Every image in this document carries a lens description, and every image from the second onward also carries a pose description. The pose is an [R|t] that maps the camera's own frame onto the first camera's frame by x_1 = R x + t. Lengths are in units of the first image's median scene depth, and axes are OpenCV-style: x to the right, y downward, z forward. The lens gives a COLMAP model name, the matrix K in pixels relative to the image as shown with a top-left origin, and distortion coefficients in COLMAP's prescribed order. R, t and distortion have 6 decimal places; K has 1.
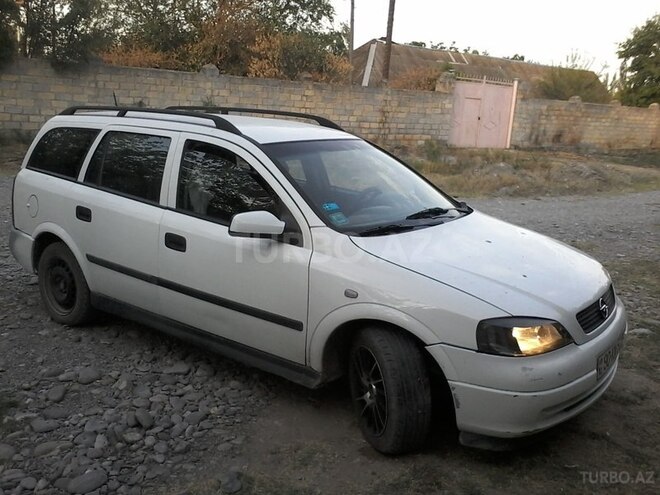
lens RADIAL K [[663.5, 0, 329.4], [0, 663.5, 250.5], [0, 0, 1]] dist [-0.010334, 0.000000]
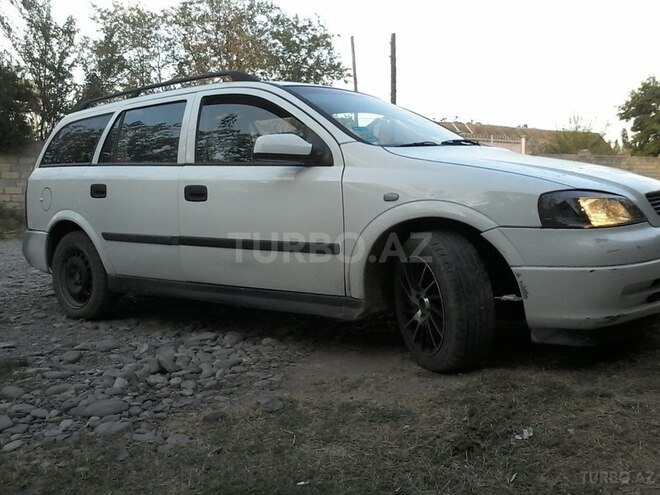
lens RADIAL K [[663.5, 0, 329.1], [0, 663.5, 242.9], [0, 0, 1]] dist [-0.010334, 0.000000]
pose [[0.997023, -0.074431, -0.020110, -0.034936], [0.070590, 0.986141, -0.150142, 0.236448], [0.031006, 0.148276, 0.988460, 0.102826]]
